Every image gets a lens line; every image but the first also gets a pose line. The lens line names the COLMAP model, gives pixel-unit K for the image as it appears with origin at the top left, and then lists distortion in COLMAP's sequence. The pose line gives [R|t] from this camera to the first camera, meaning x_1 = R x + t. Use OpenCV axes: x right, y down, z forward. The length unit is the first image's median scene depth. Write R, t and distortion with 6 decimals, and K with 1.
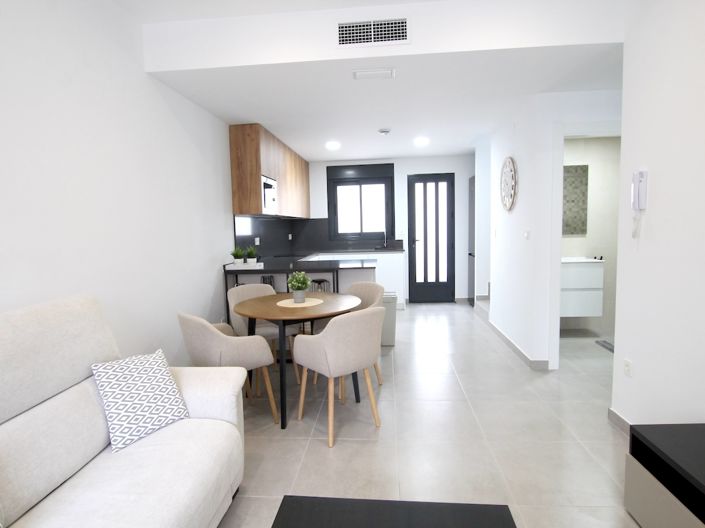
lens RADIAL K [[384.4, 0, 348.5], [0, 384.4, 262.0], [0, 0, 1]] dist [-0.008419, 0.000209]
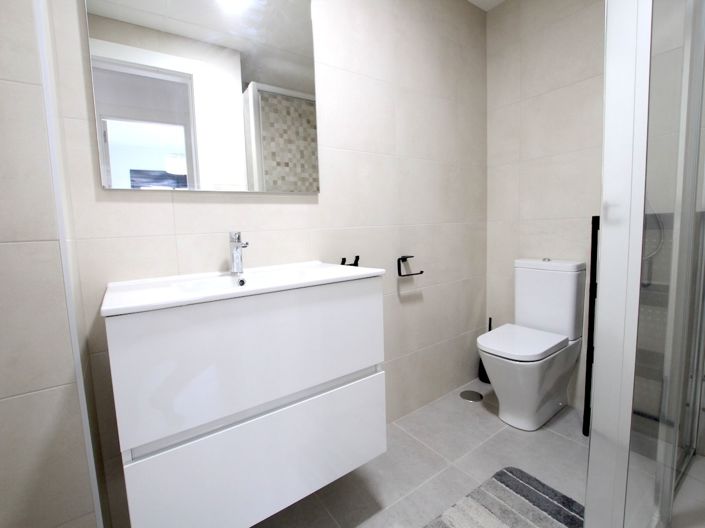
lens RADIAL K [[329.2, 0, 355.0], [0, 329.2, 264.0], [0, 0, 1]] dist [-0.028972, 0.000442]
pose [[0.758112, -0.057233, 0.649608, 0.337673], [0.067353, 0.997686, 0.009296, -0.008177], [-0.648636, 0.036705, 0.760213, 0.568947]]
